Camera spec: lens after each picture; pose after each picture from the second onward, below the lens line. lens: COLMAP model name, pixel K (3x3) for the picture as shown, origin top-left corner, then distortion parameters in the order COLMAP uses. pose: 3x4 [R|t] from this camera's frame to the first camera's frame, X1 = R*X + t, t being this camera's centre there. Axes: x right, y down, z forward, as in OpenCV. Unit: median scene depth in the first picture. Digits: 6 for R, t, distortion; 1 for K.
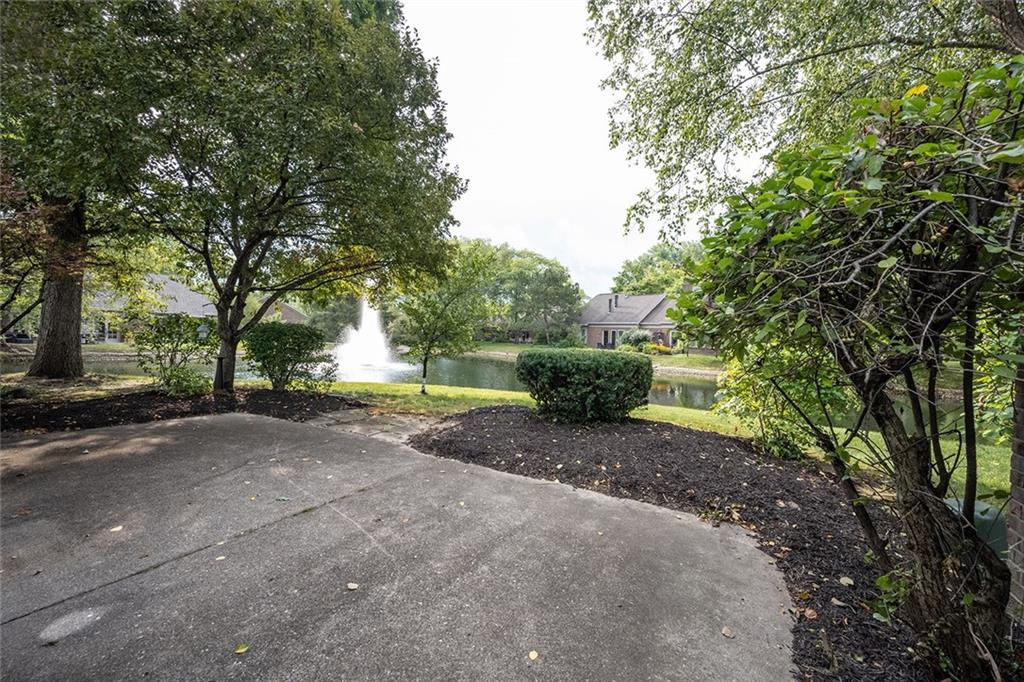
lens RADIAL K [[404.7, 0, 512.8], [0, 404.7, 338.0], [0, 0, 1]] dist [0.001886, 0.000157]
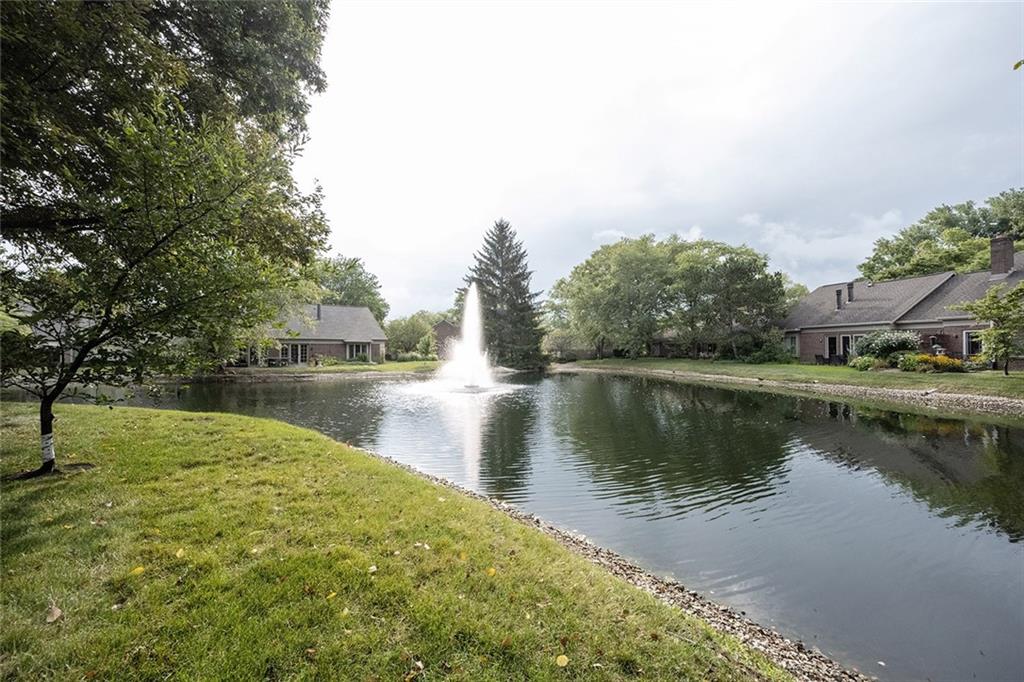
lens RADIAL K [[404.7, 0, 510.7], [0, 404.7, 336.6], [0, 0, 1]] dist [0.001886, 0.000157]
pose [[0.882374, -0.048611, -0.468031, 0.070752], [0.026544, 0.998208, -0.053633, 0.003844], [0.469800, 0.034901, 0.882083, 0.143822]]
